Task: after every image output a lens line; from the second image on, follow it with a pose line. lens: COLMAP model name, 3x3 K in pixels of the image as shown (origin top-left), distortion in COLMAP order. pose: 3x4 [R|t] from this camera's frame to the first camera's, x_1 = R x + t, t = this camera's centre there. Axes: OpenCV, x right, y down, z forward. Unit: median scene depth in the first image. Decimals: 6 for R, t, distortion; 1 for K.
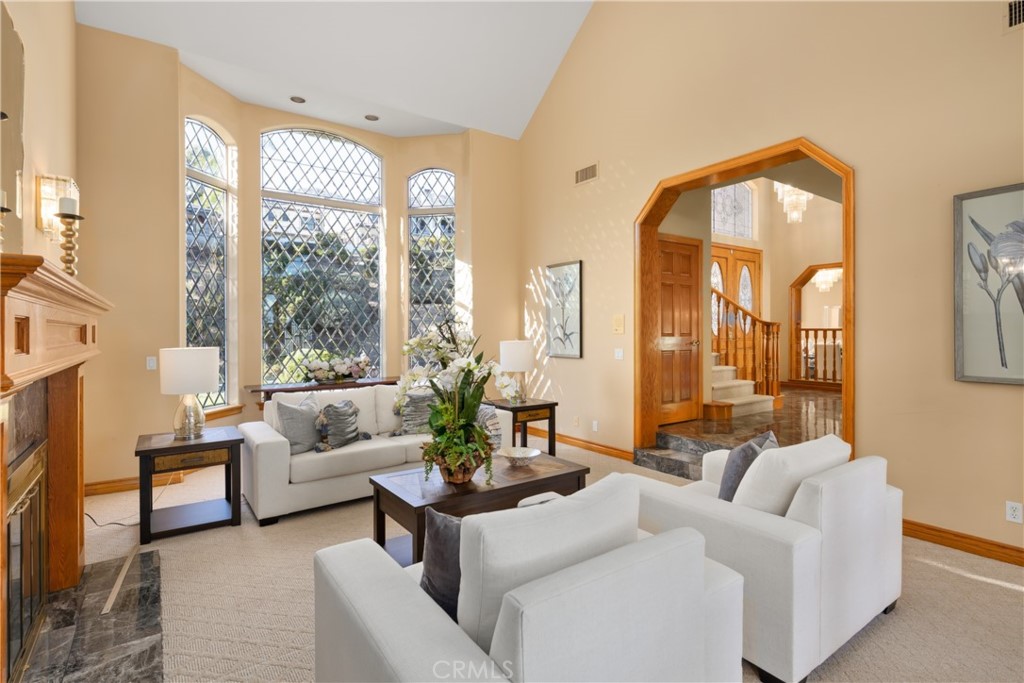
lens RADIAL K [[502.2, 0, 512.2], [0, 502.2, 333.2], [0, 0, 1]] dist [0.000427, -0.000605]
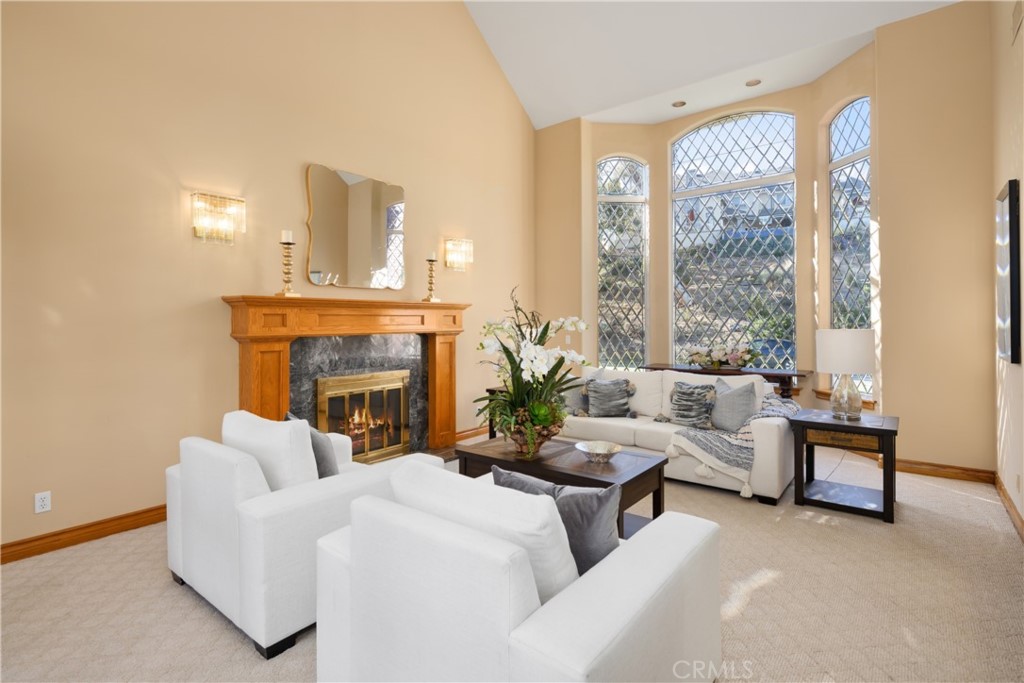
lens RADIAL K [[497.1, 0, 508.5], [0, 497.1, 318.9], [0, 0, 1]] dist [0.001269, -0.000307]
pose [[0.272255, -0.005488, -0.962210, 0.500854], [0.002722, 0.999984, -0.004933, 0.003564], [0.962221, -0.001276, 0.272265, 0.348524]]
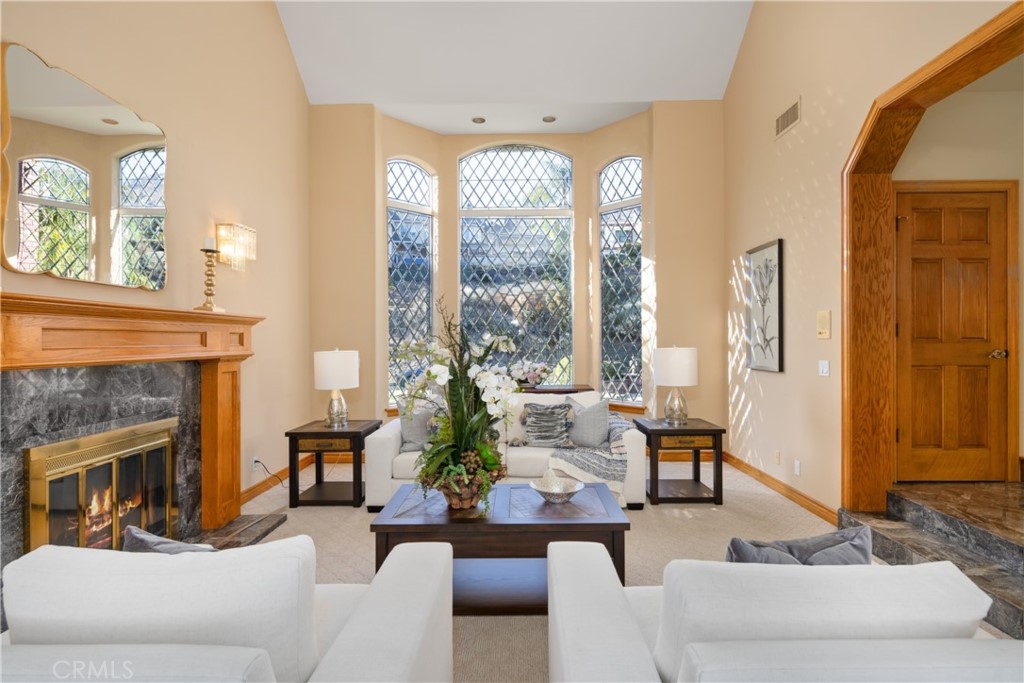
lens RADIAL K [[499.1, 0, 512.0], [0, 499.1, 341.5], [0, 0, 1]] dist [0.009616, -0.008884]
pose [[0.808449, 0.000075, -0.588567, 0.252561], [0.001103, 0.999998, 0.001643, 0.002948], [0.588566, -0.001977, 0.808447, 0.180812]]
